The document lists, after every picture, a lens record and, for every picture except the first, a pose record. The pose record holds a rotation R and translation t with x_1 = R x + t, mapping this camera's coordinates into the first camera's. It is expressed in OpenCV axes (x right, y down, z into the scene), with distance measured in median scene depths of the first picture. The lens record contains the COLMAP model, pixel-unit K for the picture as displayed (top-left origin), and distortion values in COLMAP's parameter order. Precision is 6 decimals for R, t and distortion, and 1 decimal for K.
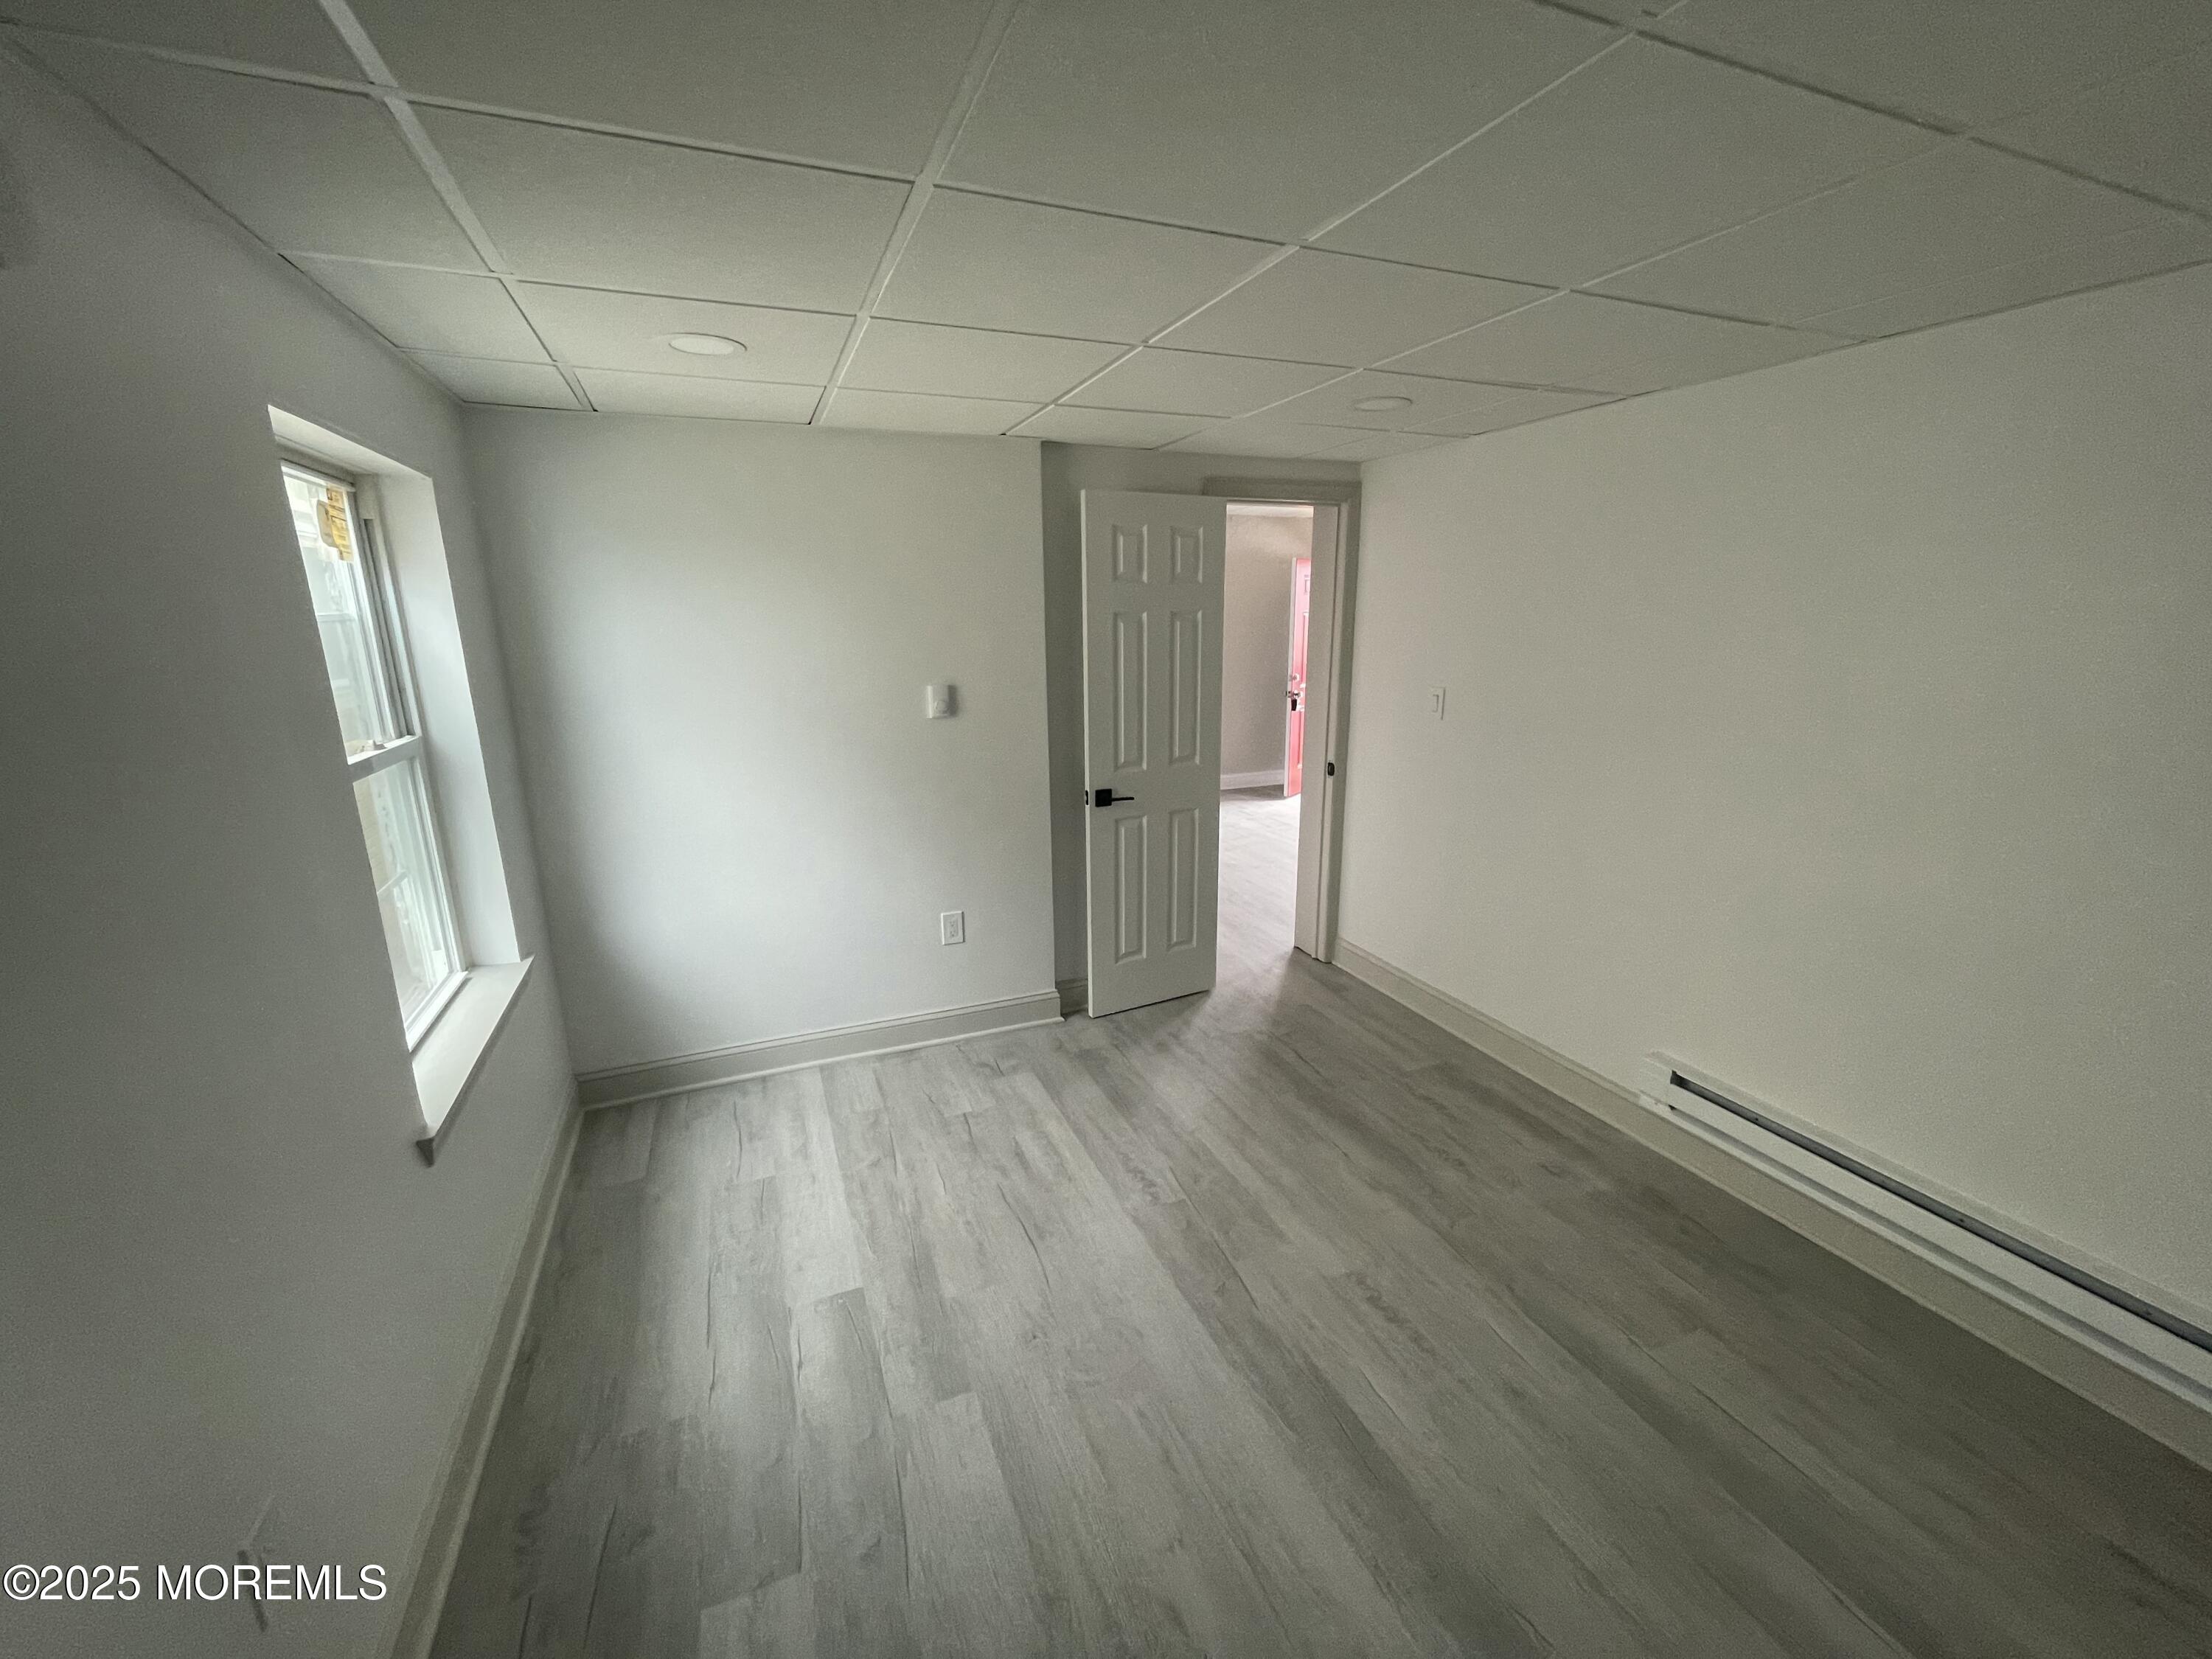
lens RADIAL K [[889.4, 0, 1106.0], [0, 889.4, 829.5], [0, 0, 1]] dist [-0.004547, 0.000609]
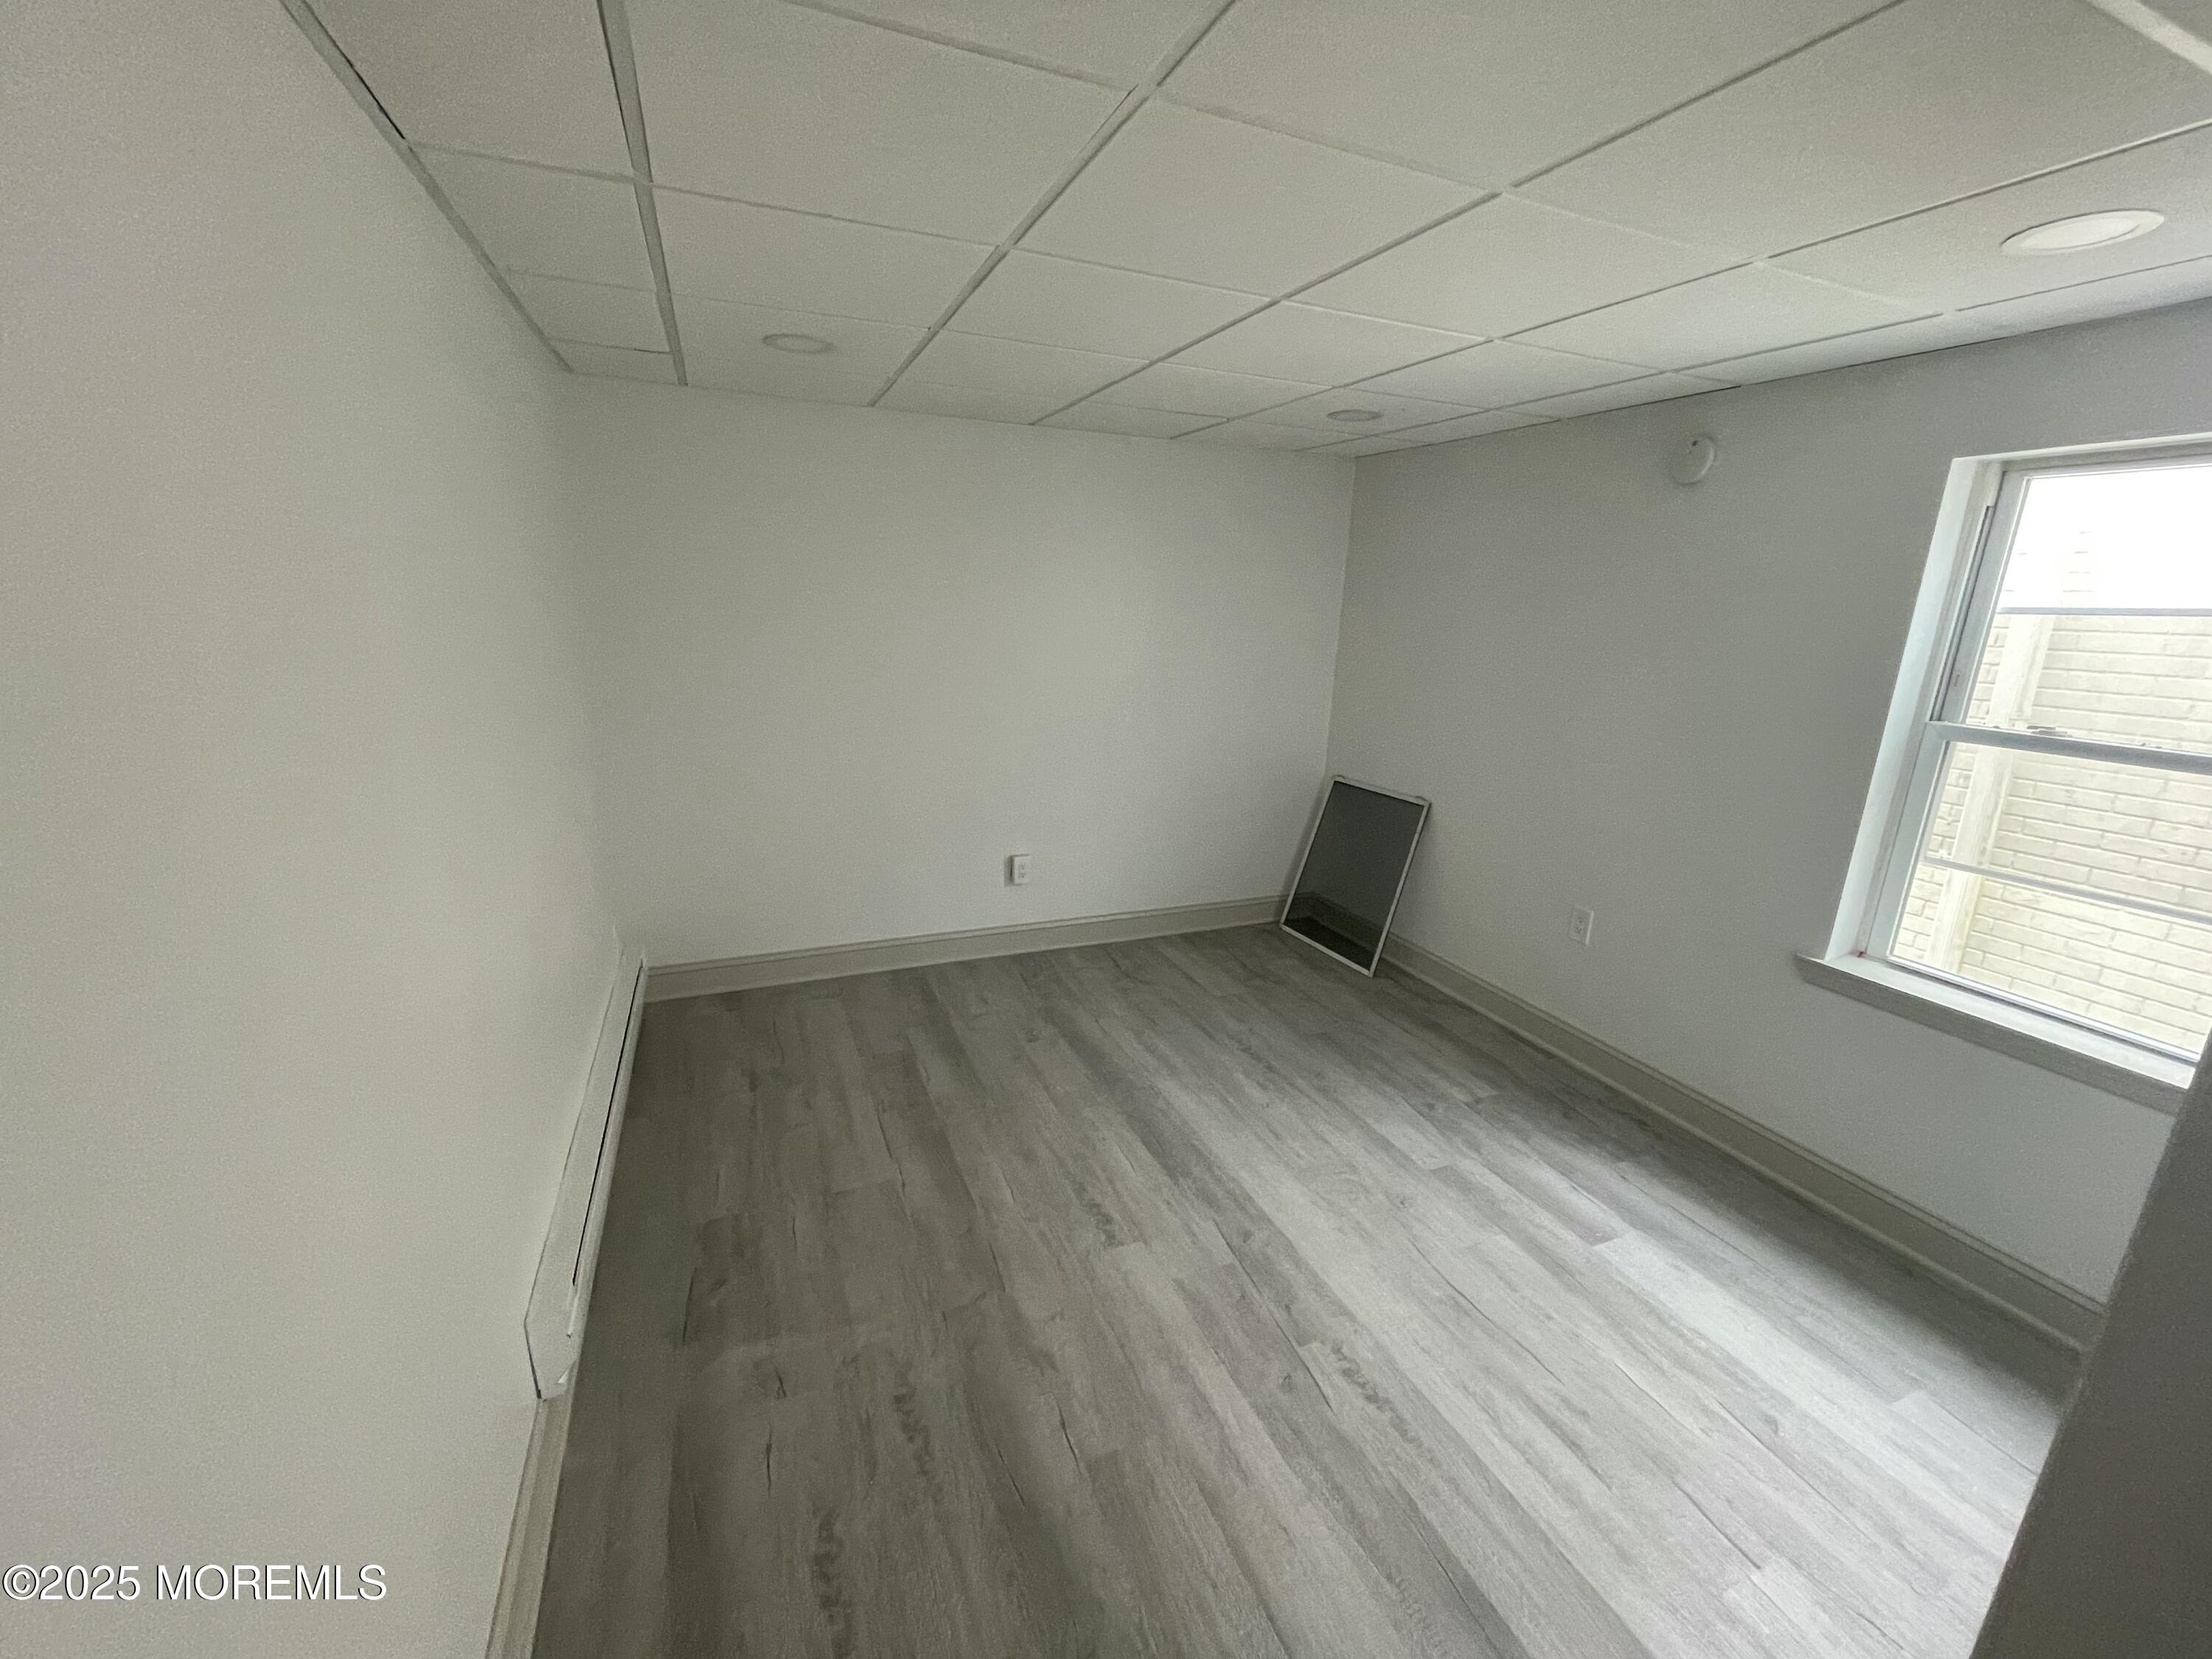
lens RADIAL K [[889.4, 0, 1106.0], [0, 889.4, 829.5], [0, 0, 1]] dist [-0.004547, 0.000609]
pose [[-0.999692, -0.021422, -0.012526, 0.291564], [-0.024809, 0.874040, 0.485220, -0.368802], [0.000554, 0.485381, -0.874302, 1.539943]]
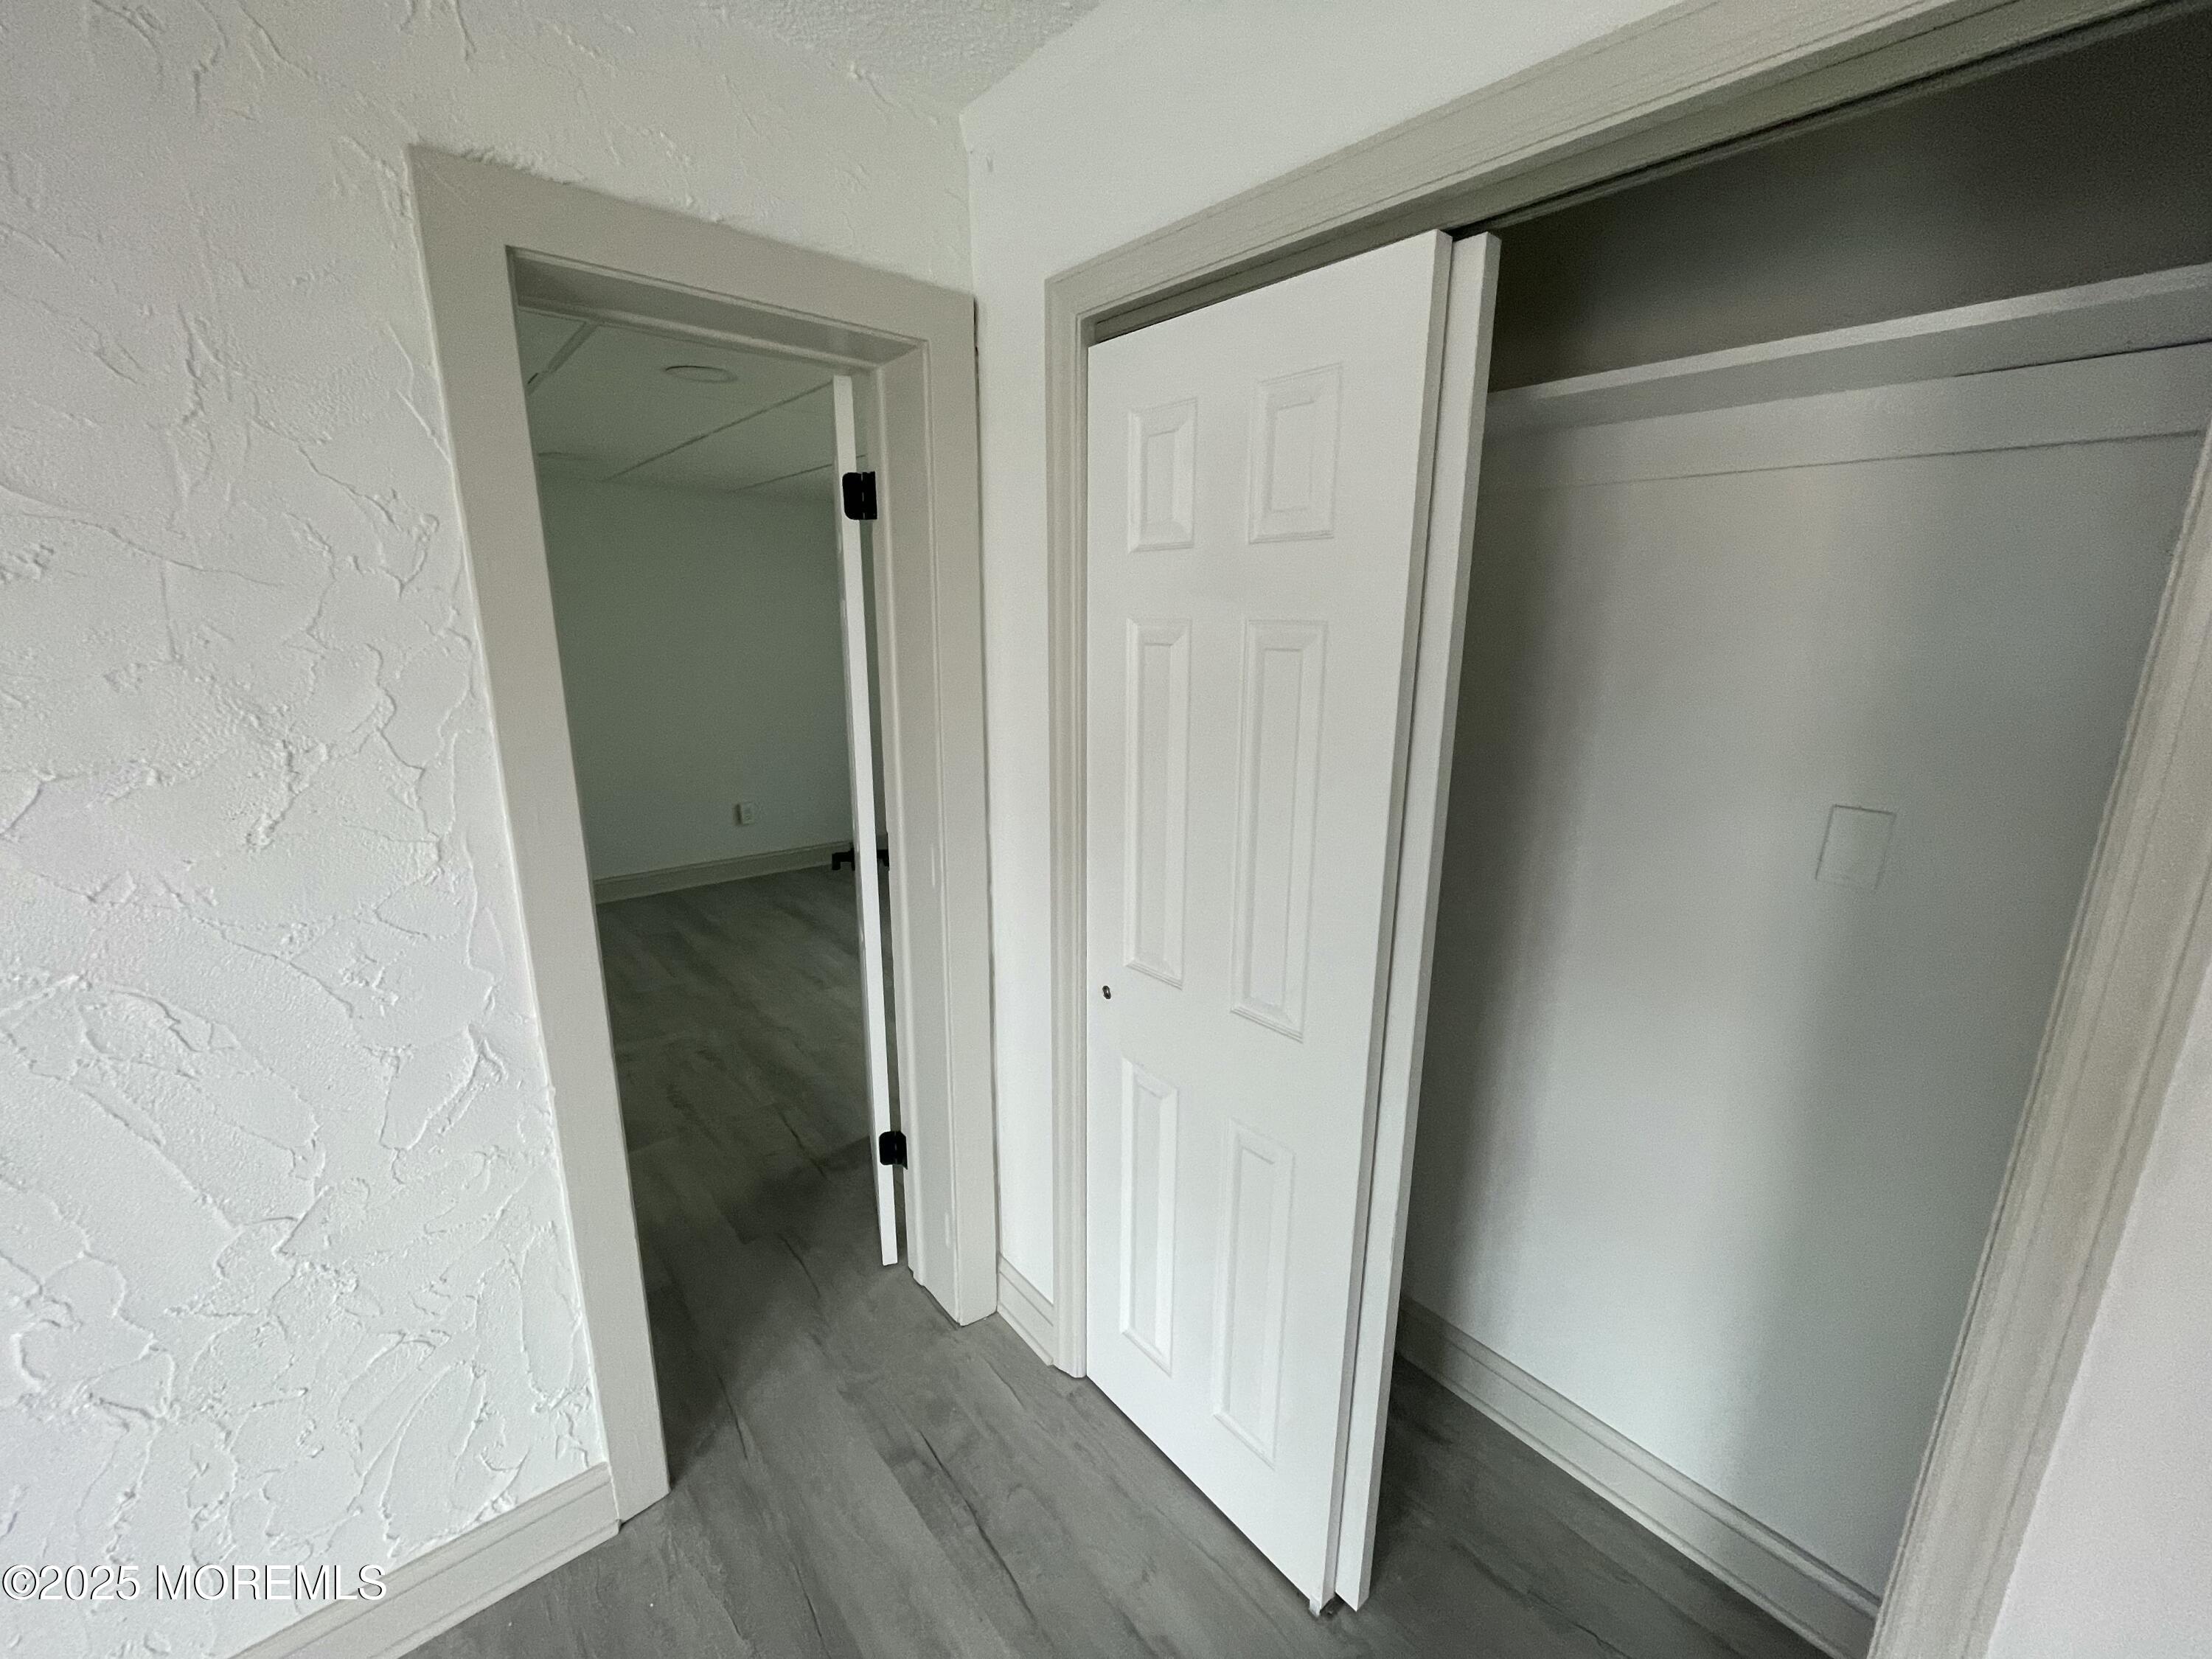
lens RADIAL K [[889.4, 0, 1106.0], [0, 889.4, 829.5], [0, 0, 1]] dist [-0.004547, 0.000609]
pose [[-0.951601, 0.071608, -0.298877, 0.237059], [-0.077340, 0.885388, 0.458374, -0.563664], [0.297445, 0.459305, -0.836998, 2.297315]]
